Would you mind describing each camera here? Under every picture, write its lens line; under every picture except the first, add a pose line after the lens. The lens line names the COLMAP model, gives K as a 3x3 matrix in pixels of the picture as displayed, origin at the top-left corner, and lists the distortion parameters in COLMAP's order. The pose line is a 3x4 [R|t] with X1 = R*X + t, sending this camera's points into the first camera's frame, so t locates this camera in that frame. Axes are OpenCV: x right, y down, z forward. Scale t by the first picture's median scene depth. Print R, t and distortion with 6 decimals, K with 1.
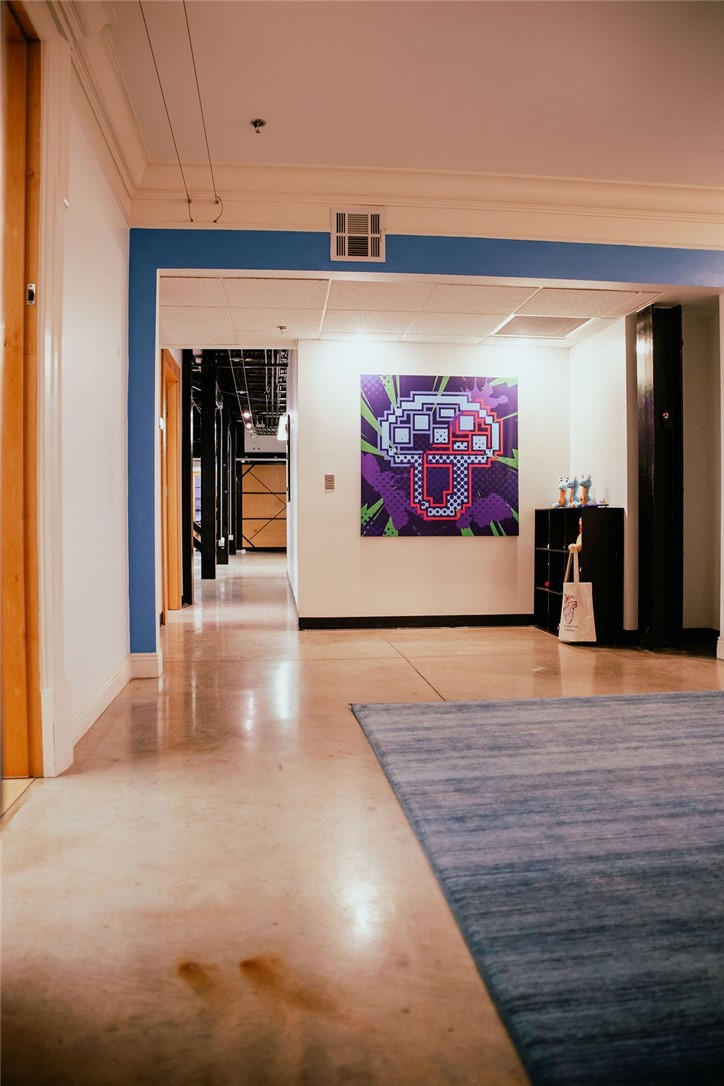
lens RADIAL K [[756.6, 0, 358.9], [0, 756.6, 522.6], [0, 0, 1]] dist [-0.115506, 0.087538]
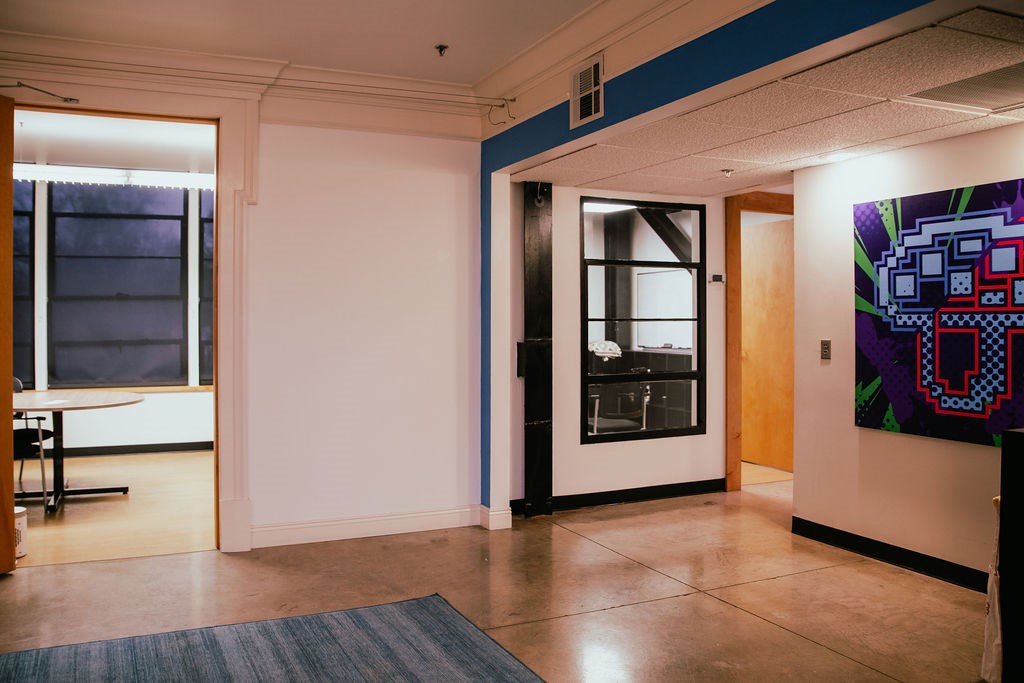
lens RADIAL K [[779.8, 0, 439.6], [0, 779.8, 325.4], [0, 0, 1]] dist [-0.124393, 0.091874]
pose [[0.289141, 0.009567, -0.957239, 0.584834], [-0.009271, 0.999931, 0.007193, -0.080249], [0.957242, 0.006795, 0.289209, 0.400939]]
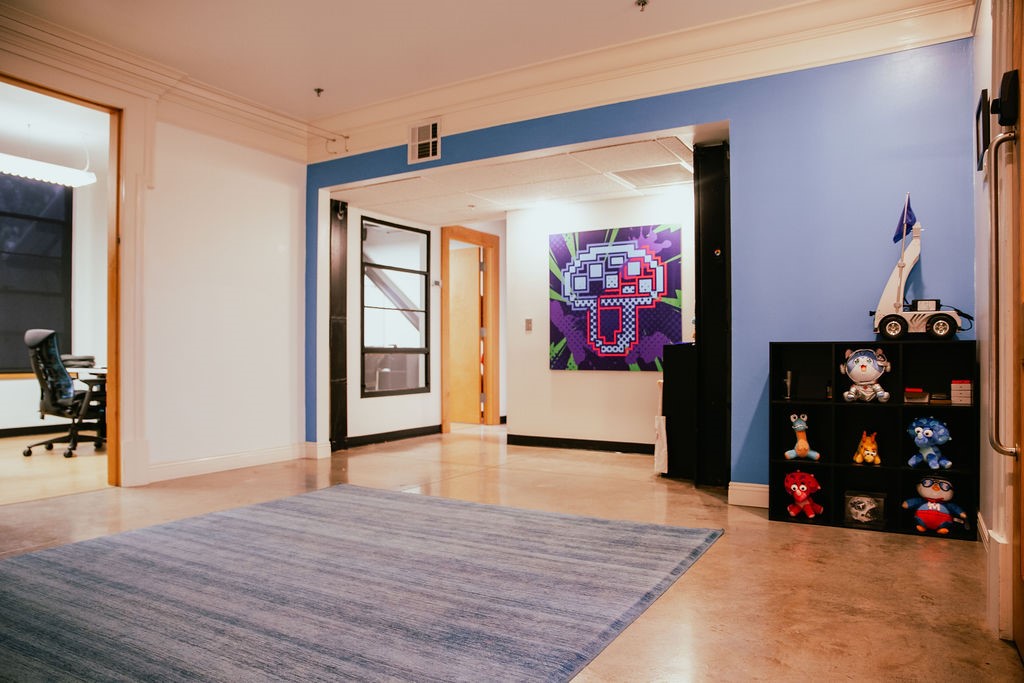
lens RADIAL K [[695.8, 0, 485.2], [0, 695.8, 345.4], [0, 0, 1]] dist [-0.071787, 0.001631]
pose [[0.792327, -0.002871, -0.610090, 0.591389], [-0.007450, 0.999869, -0.014382, -0.003363], [0.610051, 0.015941, 0.792202, 0.065468]]
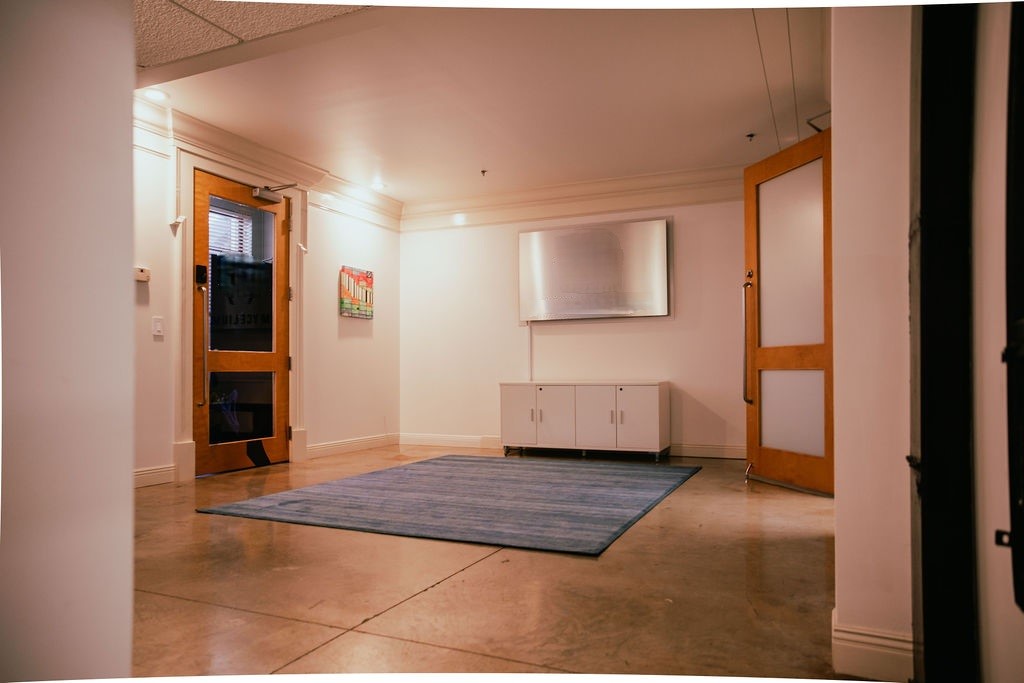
lens RADIAL K [[711.8, 0, 502.8], [0, 711.8, 364.1], [0, 0, 1]] dist [-0.063256, 0.083422]
pose [[-0.853617, 0.012125, 0.520760, -0.229284], [0.008583, 0.999921, -0.009212, -0.000269], [-0.520830, -0.003394, -0.853654, 1.080481]]
